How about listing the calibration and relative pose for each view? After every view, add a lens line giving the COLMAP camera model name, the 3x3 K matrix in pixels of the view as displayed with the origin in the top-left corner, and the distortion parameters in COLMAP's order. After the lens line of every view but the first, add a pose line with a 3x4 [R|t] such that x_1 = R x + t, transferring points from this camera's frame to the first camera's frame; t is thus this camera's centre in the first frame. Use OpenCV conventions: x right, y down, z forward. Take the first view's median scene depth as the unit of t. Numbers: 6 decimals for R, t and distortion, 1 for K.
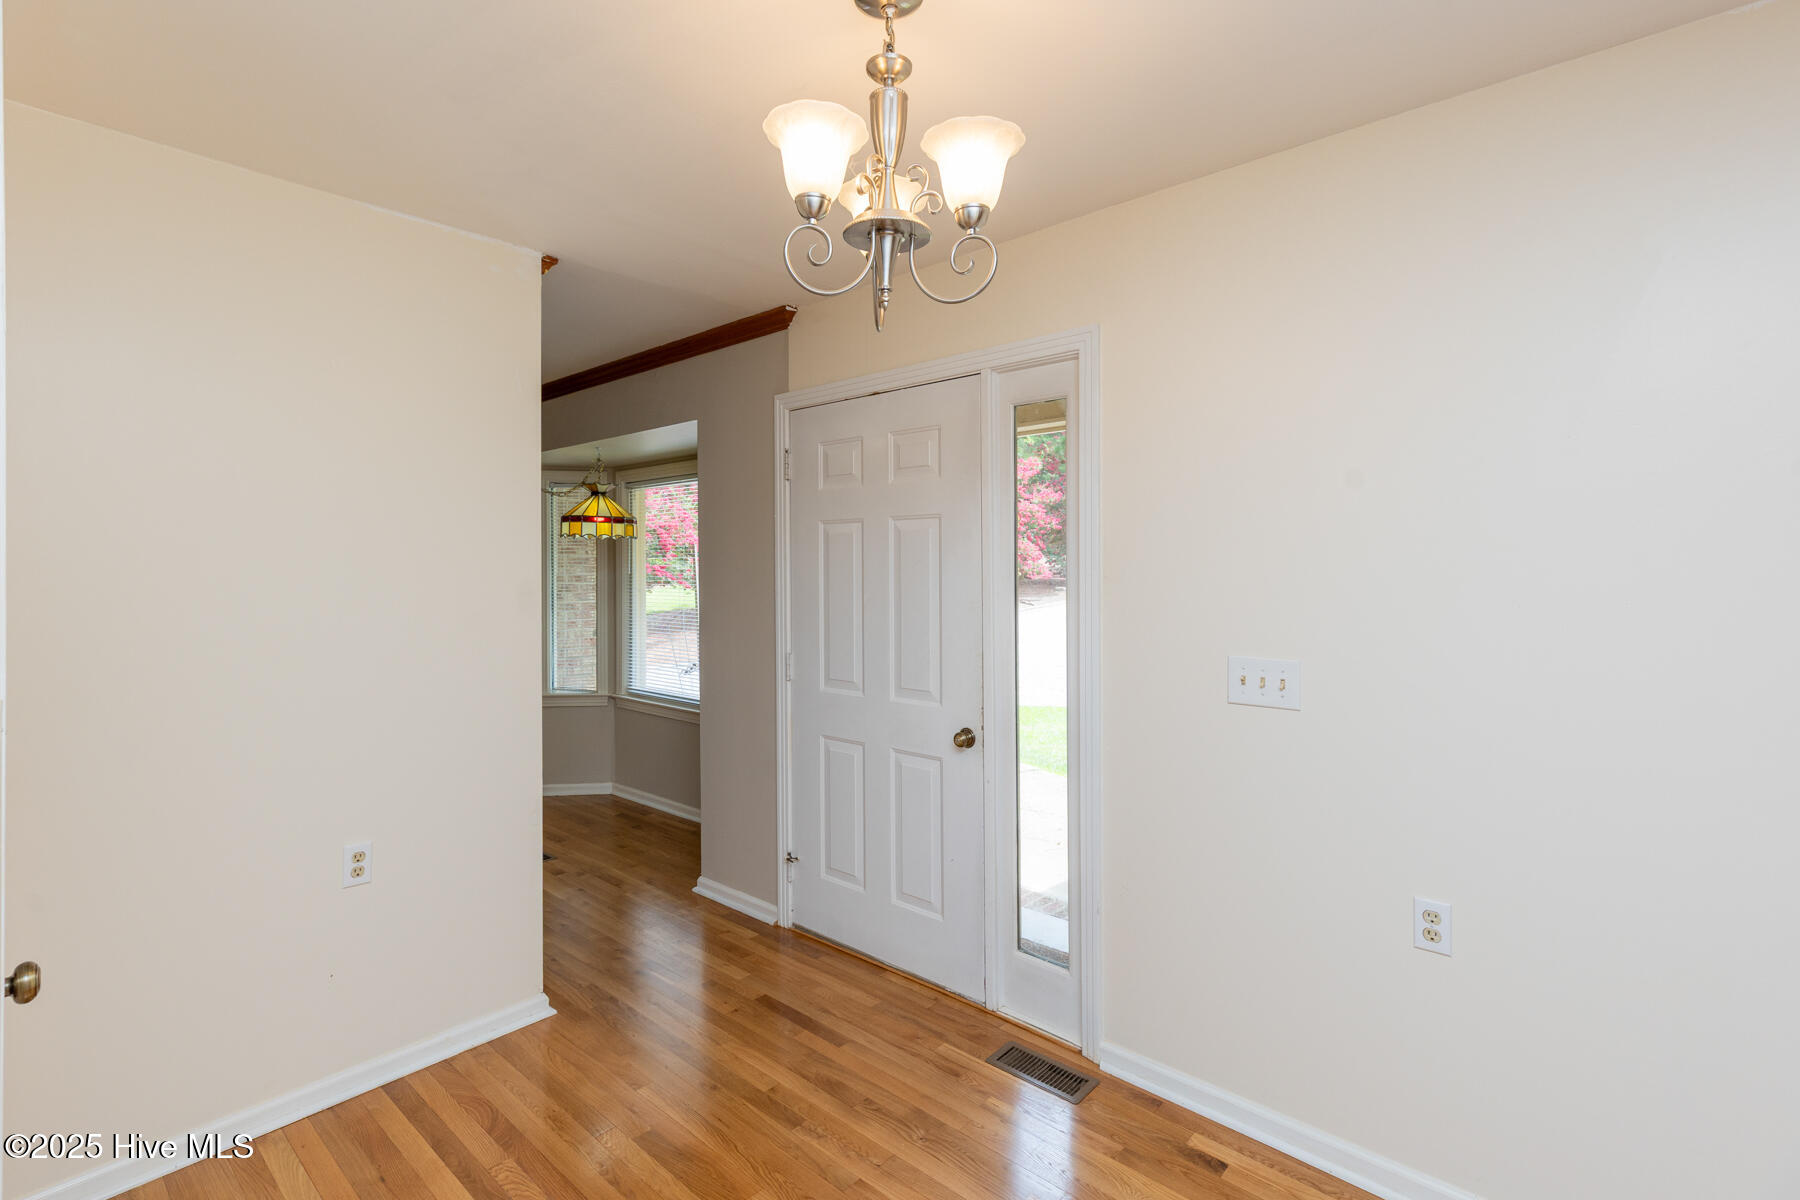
lens RADIAL K [[817.5, 0, 881.0], [0, 817.5, 584.0], [0, 0, 1]] dist [0.008691, -0.000998]
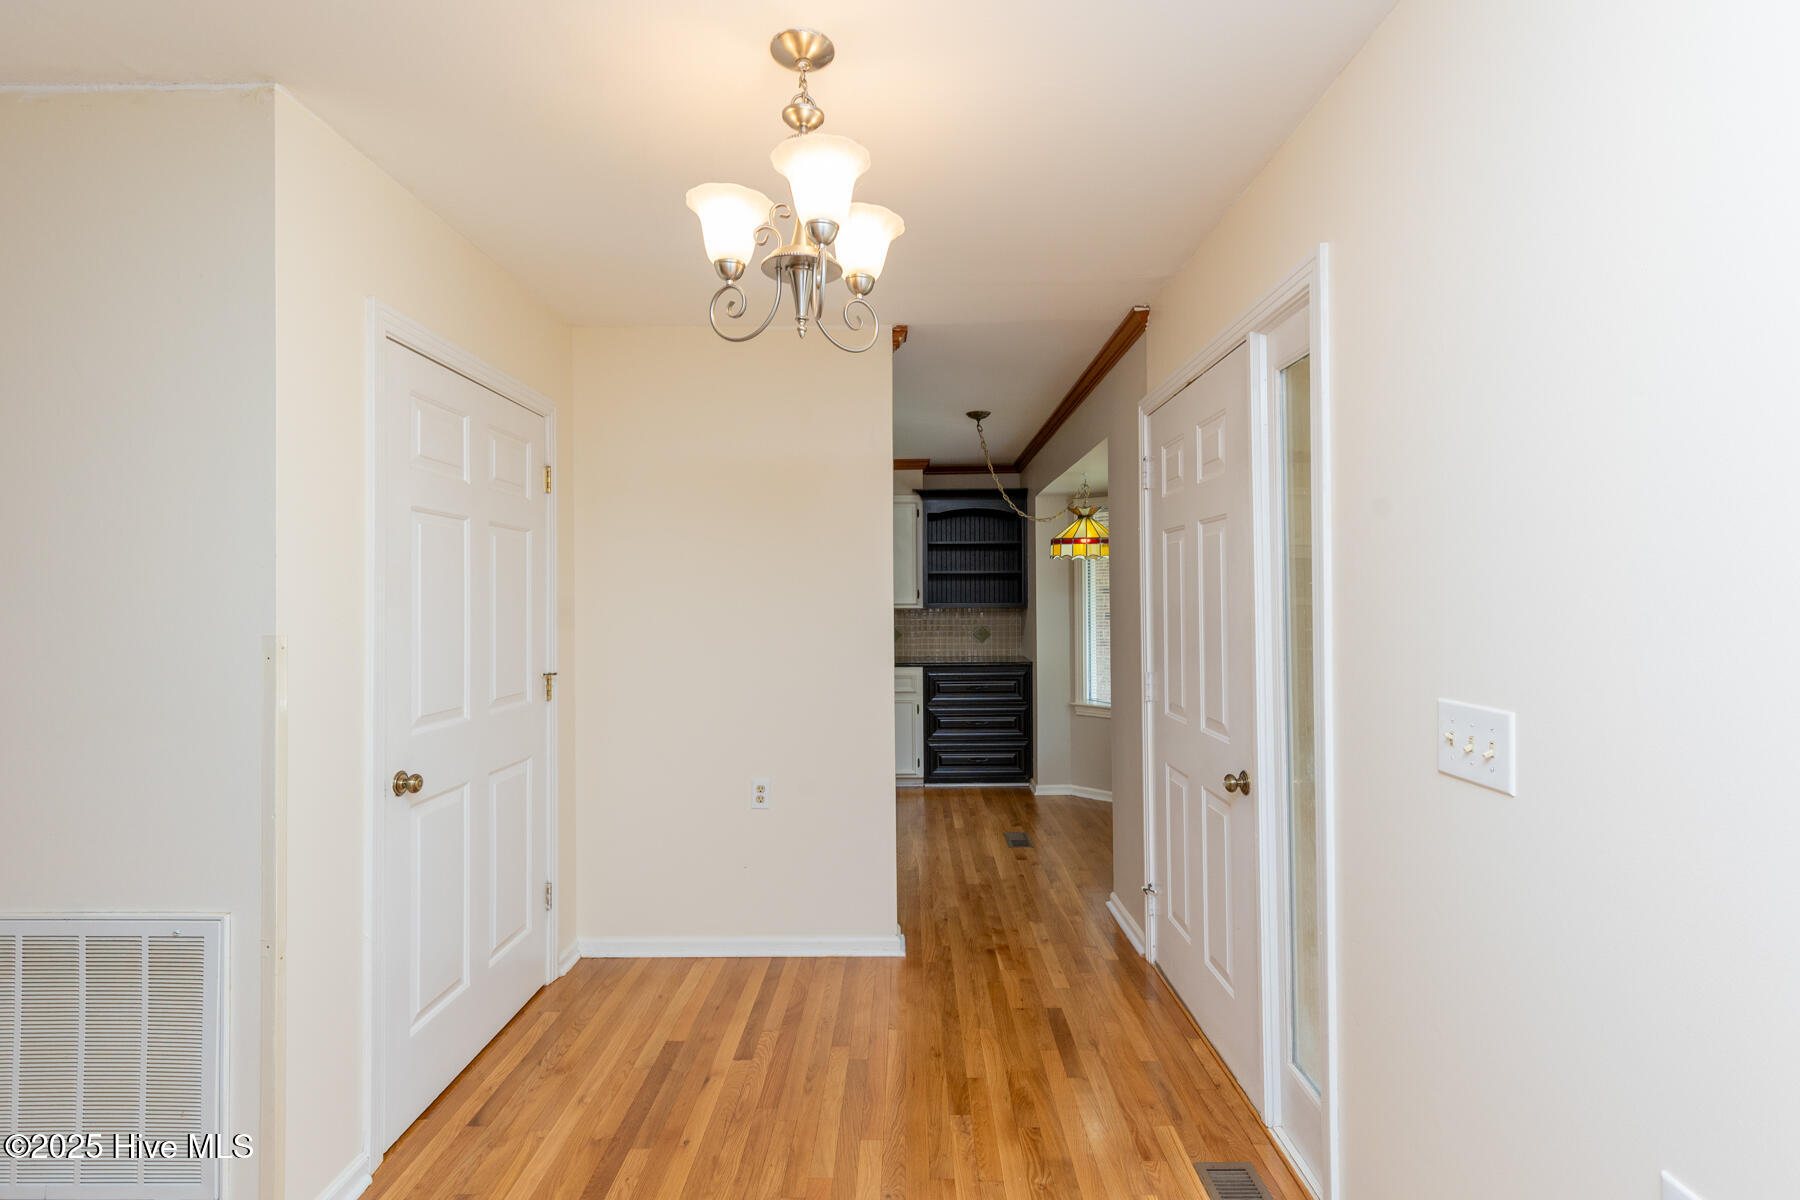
lens RADIAL K [[817.5, 0, 912.9], [0, 817.5, 601.8], [0, 0, 1]] dist [0.008691, -0.000998]
pose [[0.681957, 0.000937, -0.731392, 0.507133], [-0.006534, 0.999967, -0.004811, 0.012806], [0.731363, 0.008060, 0.681940, 0.198645]]
